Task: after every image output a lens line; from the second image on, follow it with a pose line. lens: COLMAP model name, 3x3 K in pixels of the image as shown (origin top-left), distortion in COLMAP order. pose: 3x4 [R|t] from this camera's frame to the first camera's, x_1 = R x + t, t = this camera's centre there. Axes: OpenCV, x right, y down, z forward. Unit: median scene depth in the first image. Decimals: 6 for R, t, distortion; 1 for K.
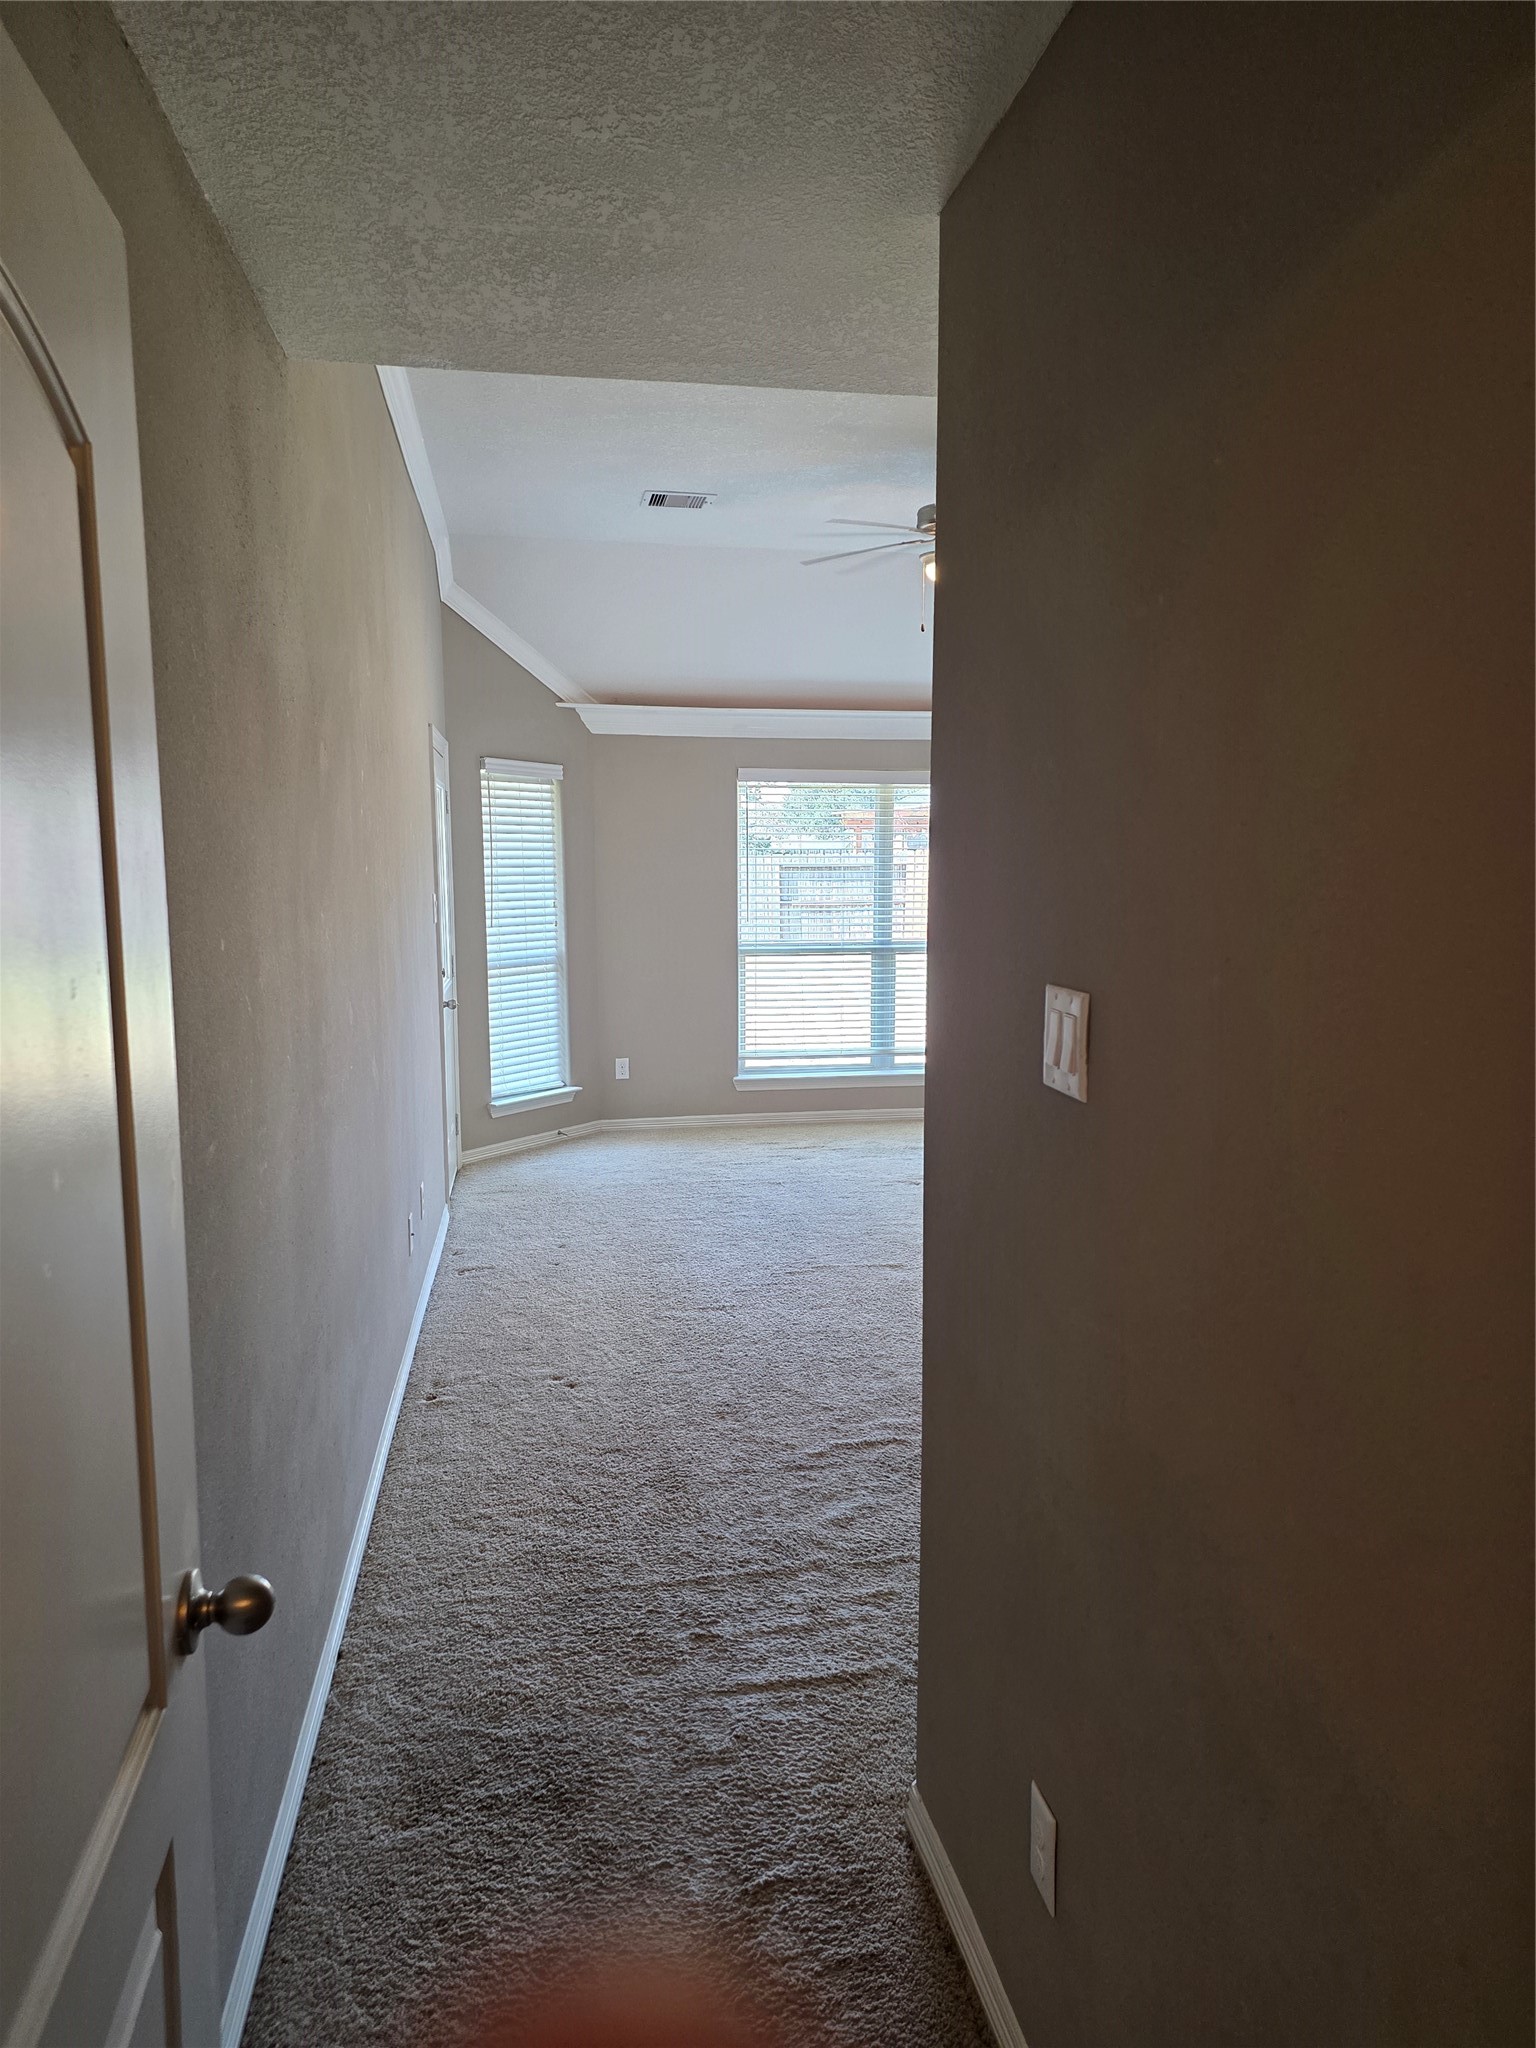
lens RADIAL K [[1335.6, 0, 756.8], [0, 1335.6, 1019.3], [0, 0, 1]] dist [0.067092, -0.058373]
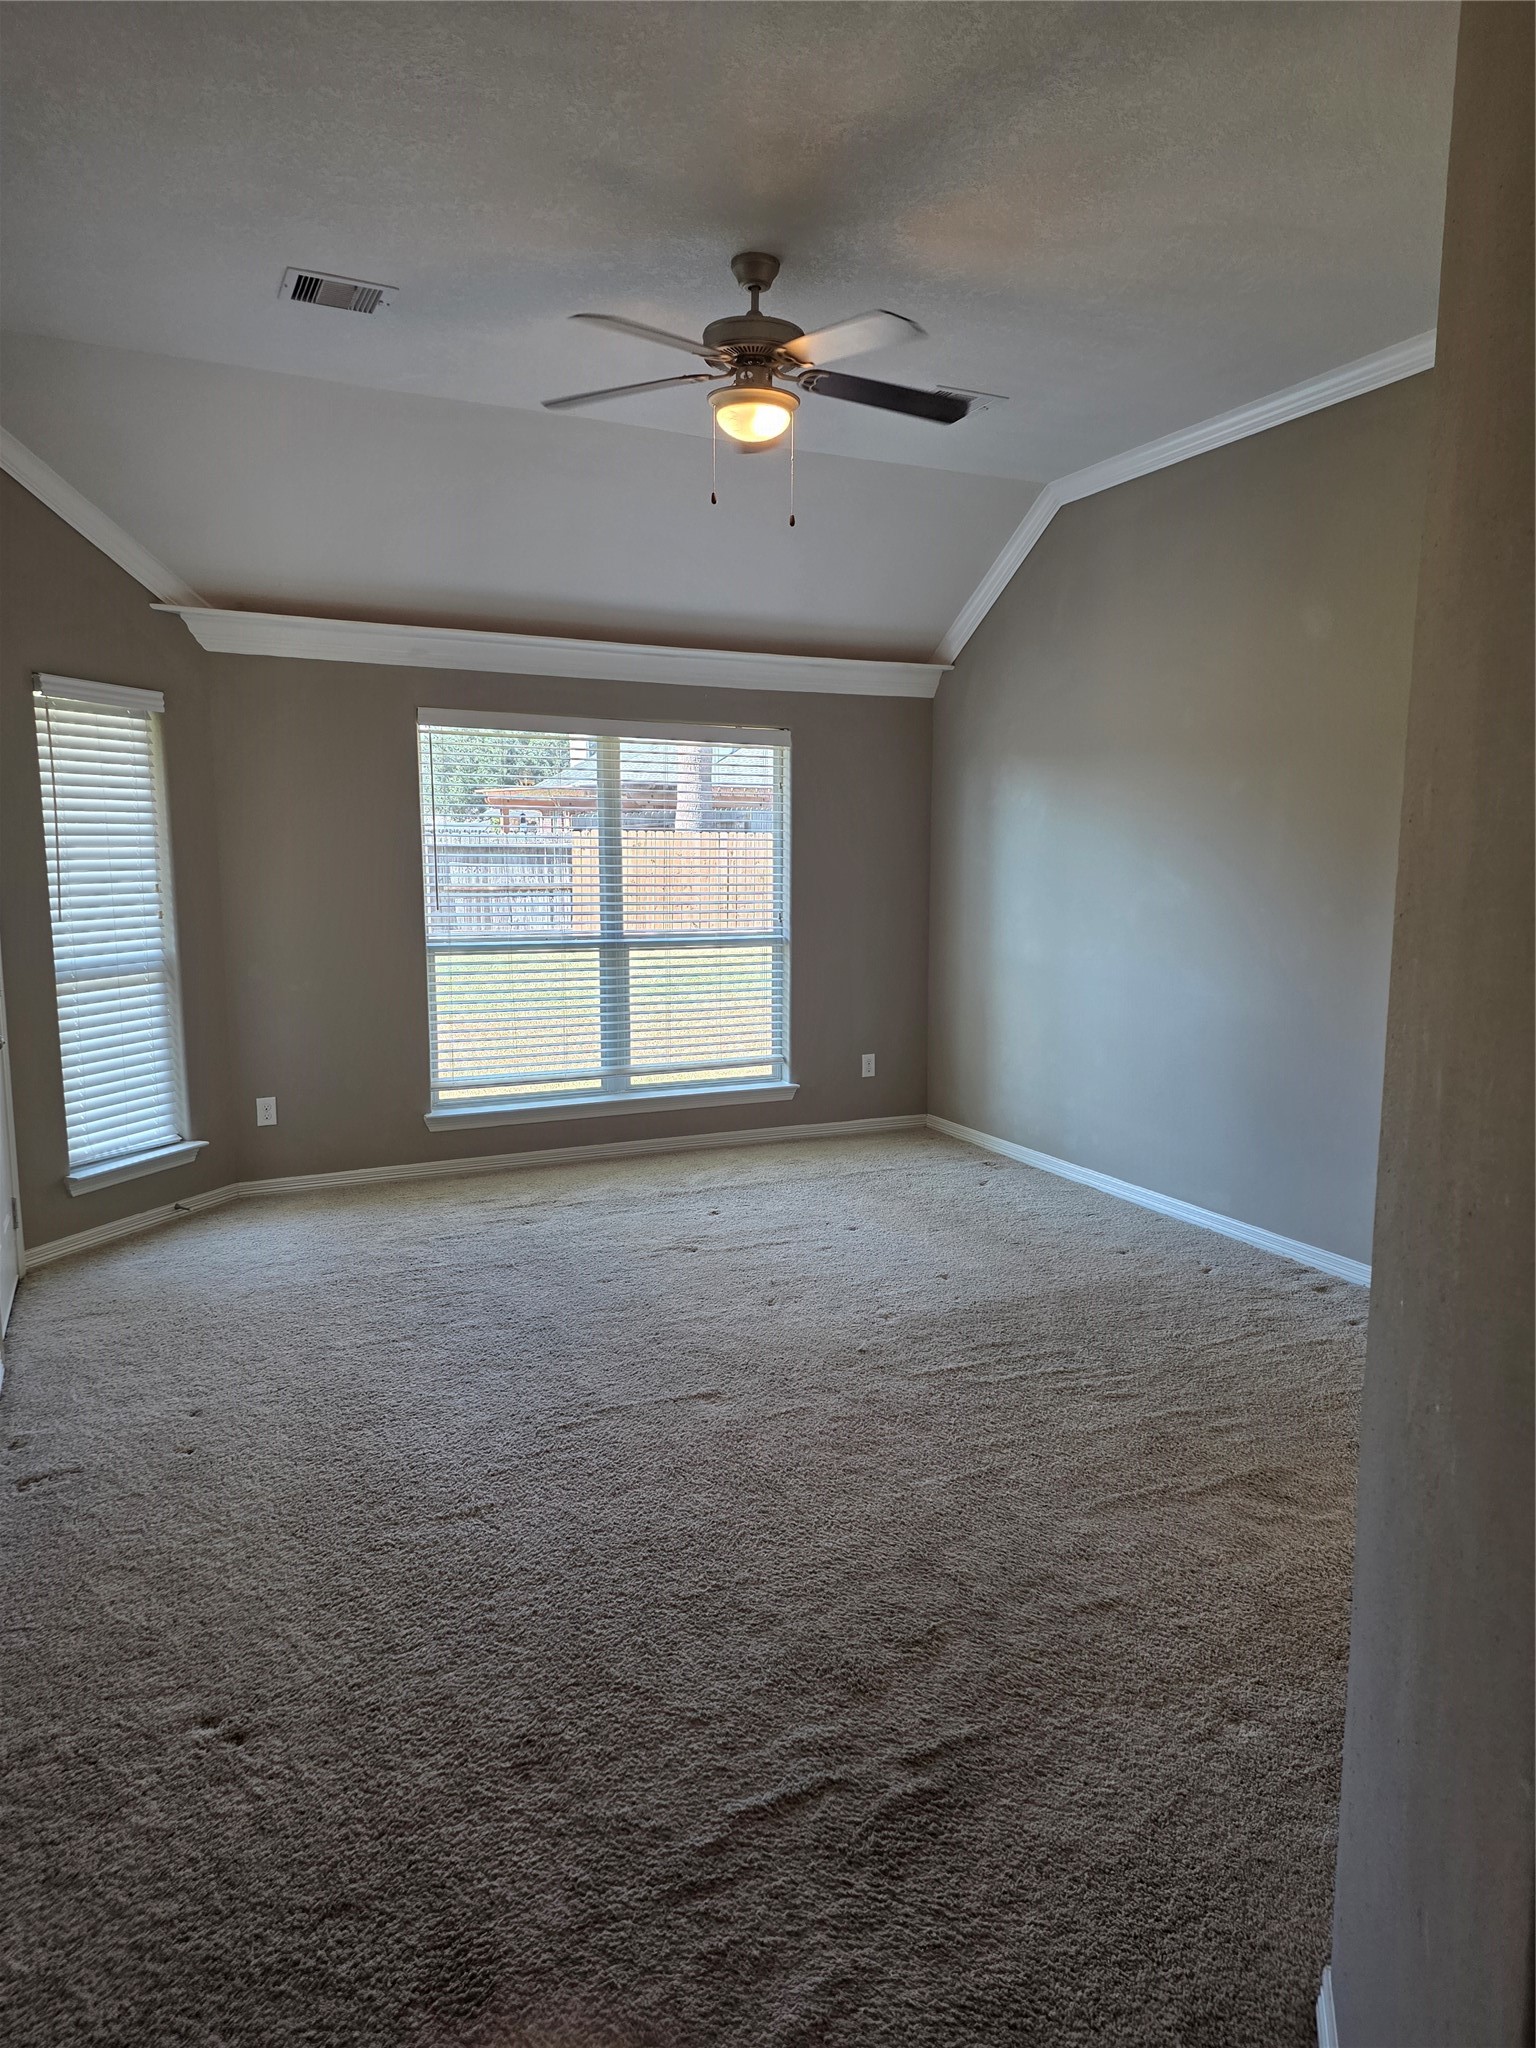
lens RADIAL K [[1520.2, 0, 885.2], [0, 1520.2, 1054.4], [0, 0, 1]] dist [0.057515, -0.073608]
pose [[0.957344, -0.032962, 0.287064, -0.022410], [0.026296, 0.999288, 0.027047, -0.011107], [-0.287751, -0.018344, 0.957530, 0.128853]]
